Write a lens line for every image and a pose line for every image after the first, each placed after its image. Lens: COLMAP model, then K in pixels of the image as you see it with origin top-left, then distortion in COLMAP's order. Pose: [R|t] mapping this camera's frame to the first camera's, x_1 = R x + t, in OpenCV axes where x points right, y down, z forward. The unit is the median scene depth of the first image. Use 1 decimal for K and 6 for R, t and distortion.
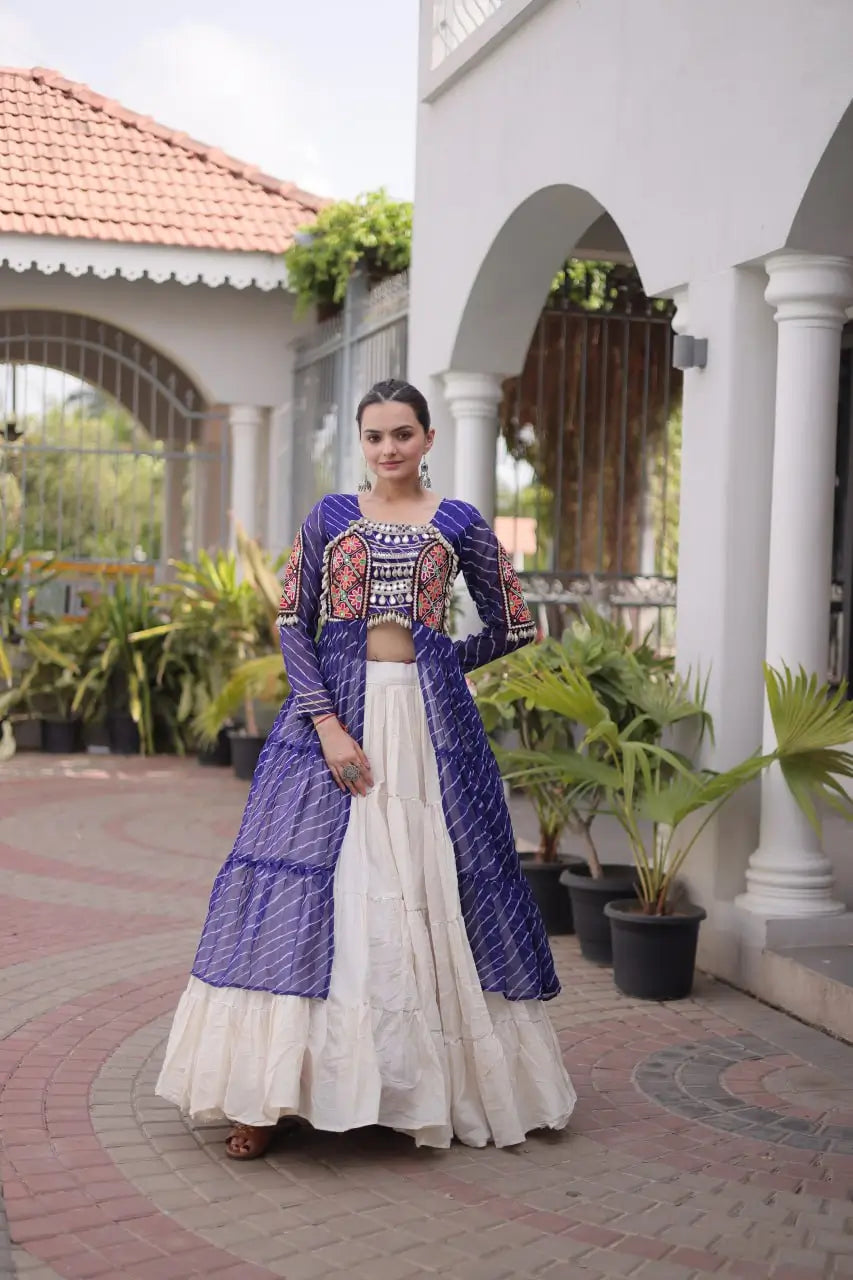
lens RADIAL K [[1834.6, 0, 426.5], [0, 1834.6, 640.0], [0, 0, 1]] dist [0.011530, 0.011594]
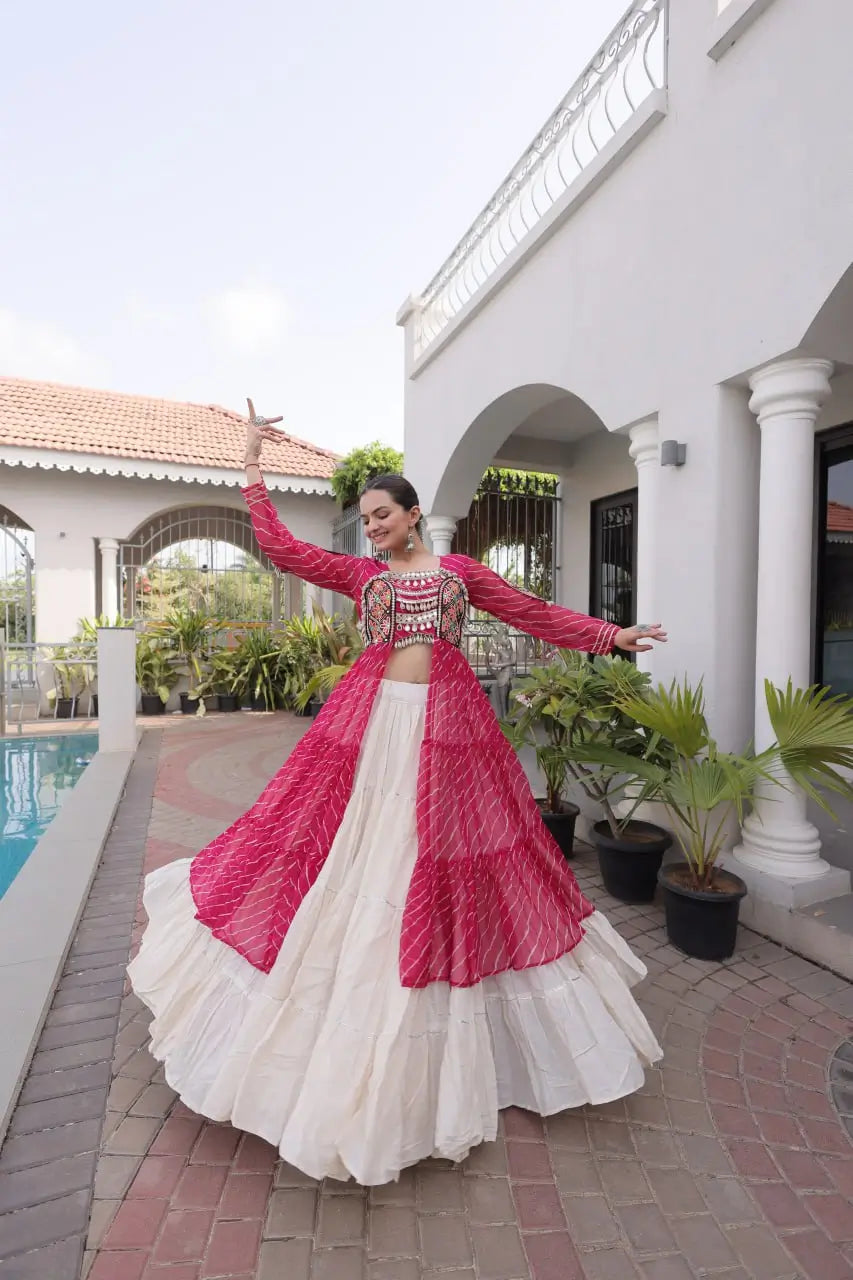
lens RADIAL K [[606.7, 0, 426.5], [0, 606.7, 640.0], [0, 0, 1]] dist [0.003734, 0.000295]
pose [[0.993546, -0.025937, 0.110426, -0.047772], [0.027268, 0.999572, -0.010552, -0.007912], [-0.110105, 0.013495, 0.993828, 0.281894]]
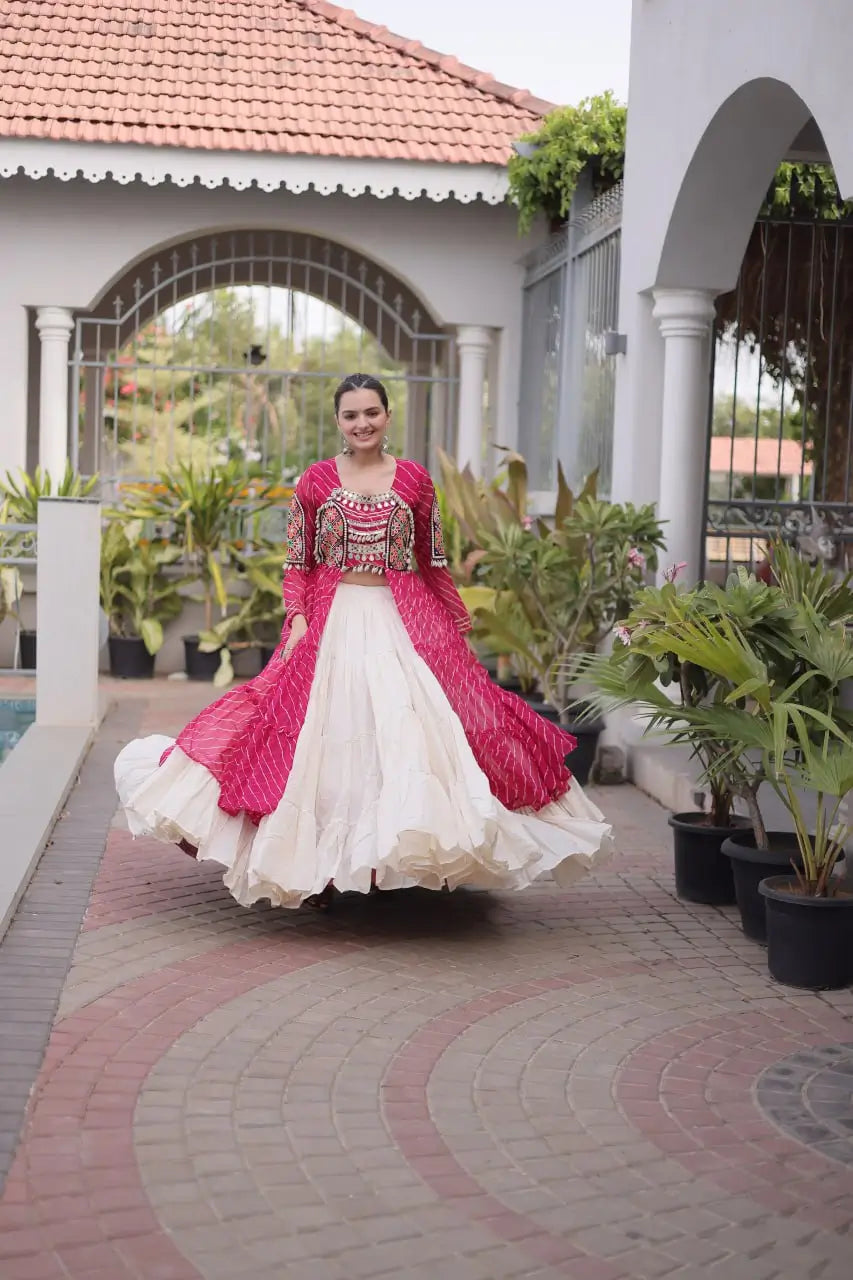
lens RADIAL K [[1832.4, 0, 426.5], [0, 1832.4, 640.0], [0, 0, 1]] dist [0.012005, -0.004350]
pose [[0.987192, 0.017160, -0.158613, 0.035691], [-0.010166, 0.998944, 0.044802, -0.006040], [0.159215, -0.042616, 0.986324, 0.041310]]
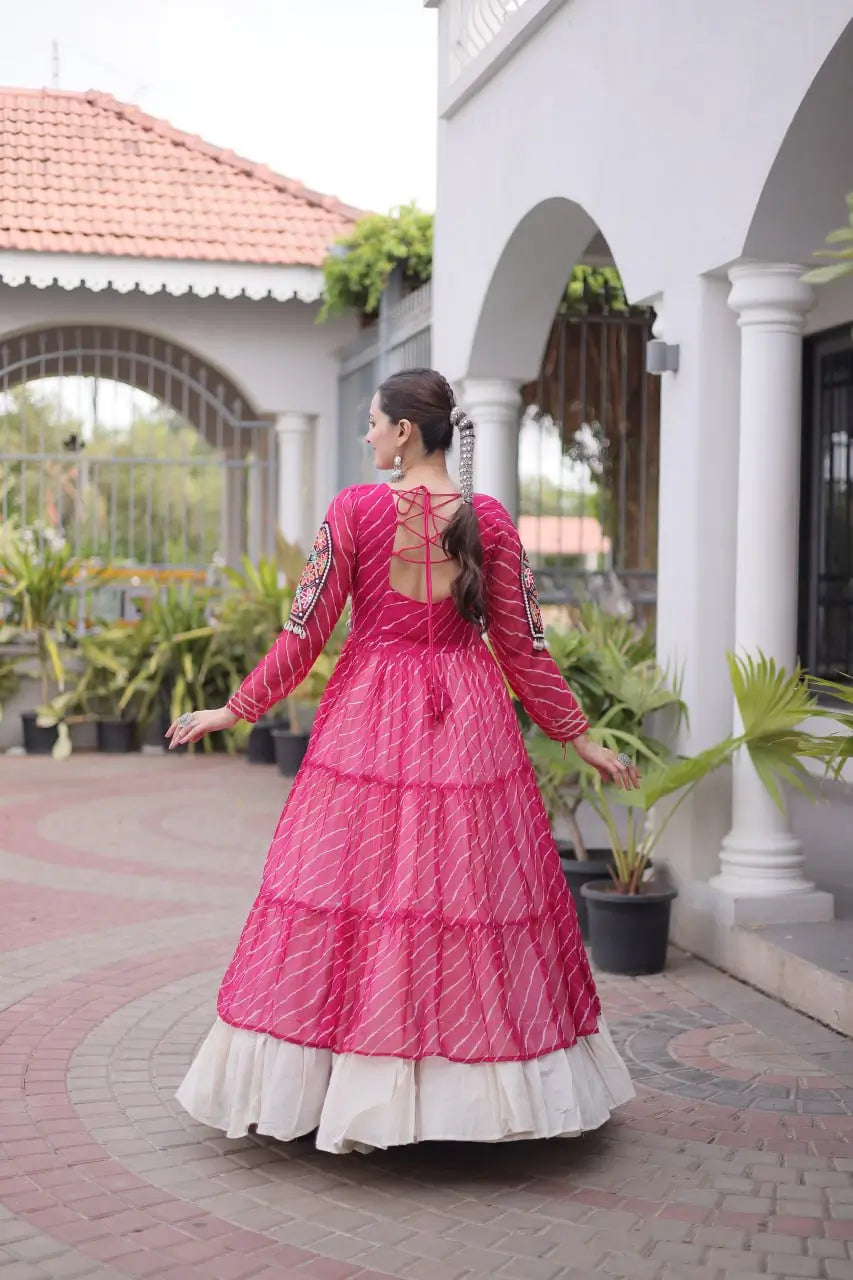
lens RADIAL K [[1834.6, 0, 426.5], [0, 1834.6, 640.0], [0, 0, 1]] dist [0.011530, 0.011594]
pose [[0.998590, -0.014152, -0.051159, 0.030050], [0.014083, 0.999899, -0.001721, 0.002075], [0.051178, 0.000998, 0.998689, -0.024963]]
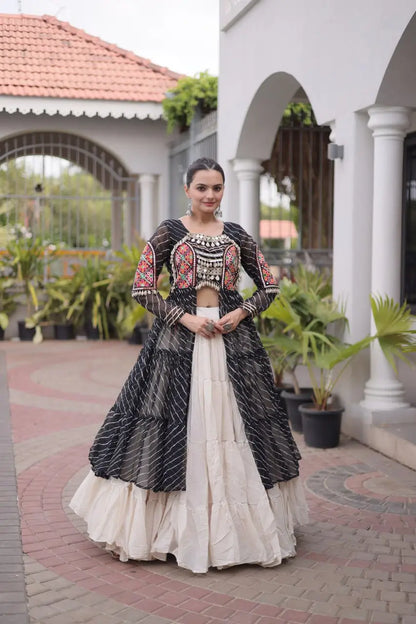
lens RADIAL K [[896.6, 0, 211.2], [0, 896.6, 305.8], [0, 0, 1]] dist [0.013390, 0.013738]
pose [[0.998785, -0.021671, -0.044270, 0.019736], [0.022938, 0.999336, 0.028314, -0.004037], [0.043627, -0.029295, 0.998618, -0.035013]]
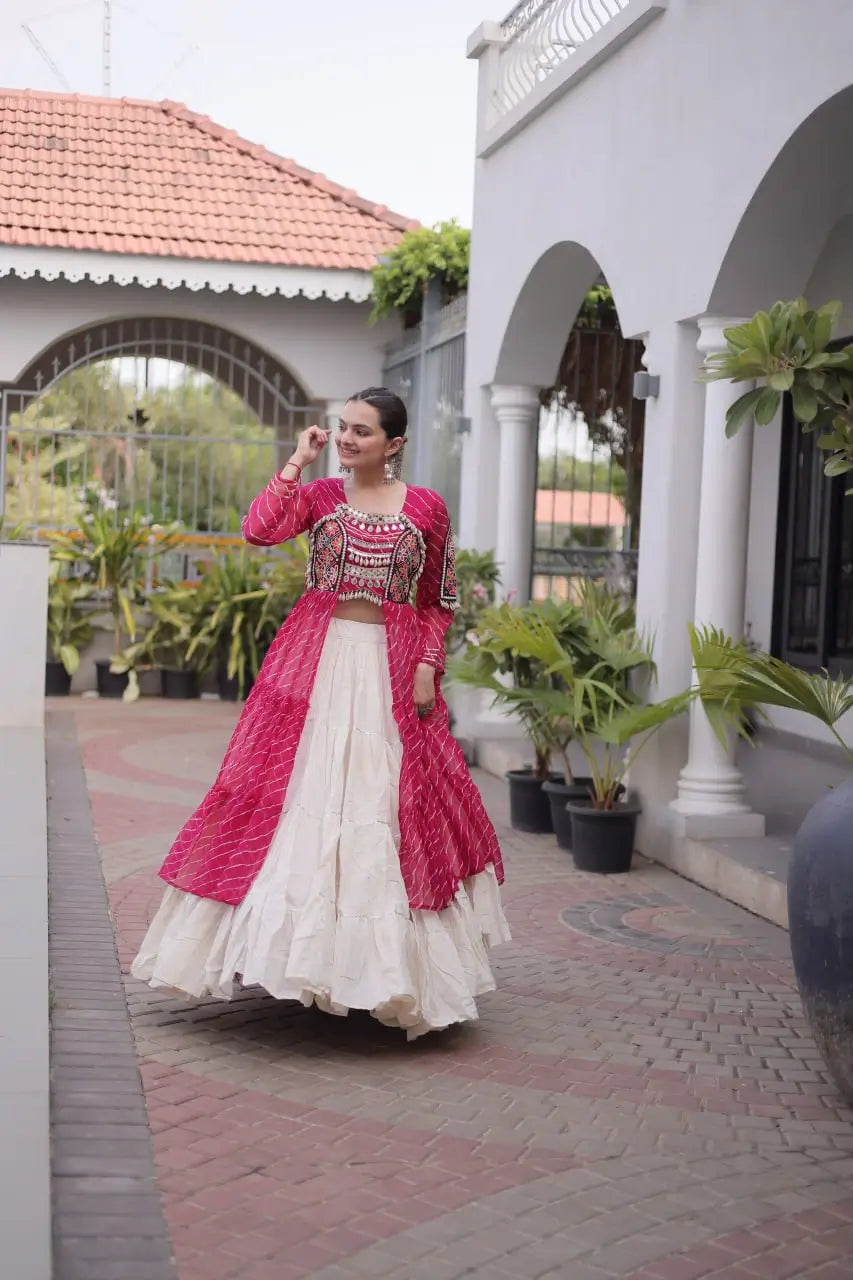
lens RADIAL K [[1832.4, 0, 426.5], [0, 1832.4, 640.0], [0, 0, 1]] dist [0.012005, -0.004350]
pose [[0.997497, 0.014230, -0.069261, 0.040175], [-0.013057, 0.999764, 0.017366, 0.001824], [0.069492, -0.016419, 0.997447, -0.157461]]
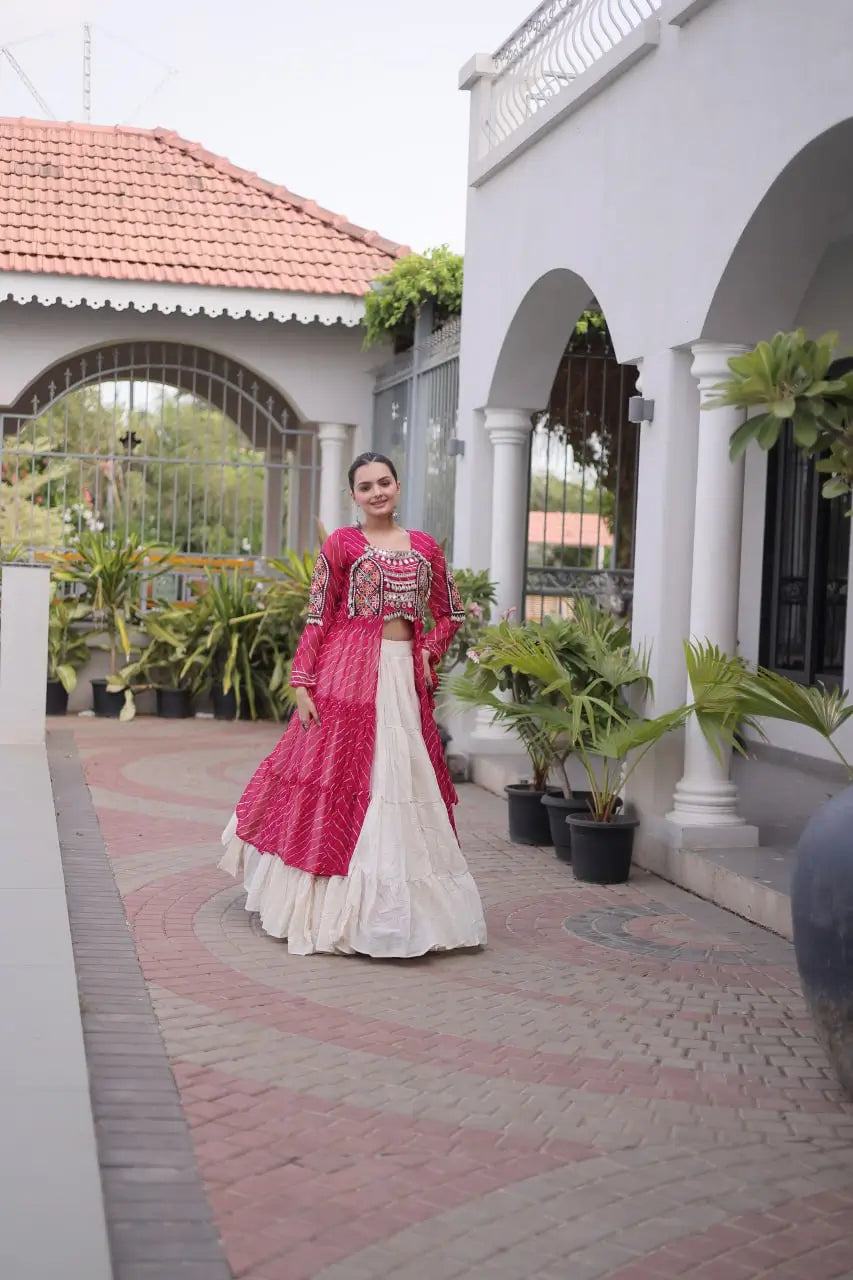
lens RADIAL K [[1828.2, 0, 426.5], [0, 1828.2, 640.0], [0, 0, 1]] dist [0.006828, 0.017442]
pose [[0.998250, 0.010208, -0.058256, 0.033159], [-0.009856, 0.999931, 0.006319, 0.002501], [0.058316, -0.005733, 0.998282, -0.173674]]
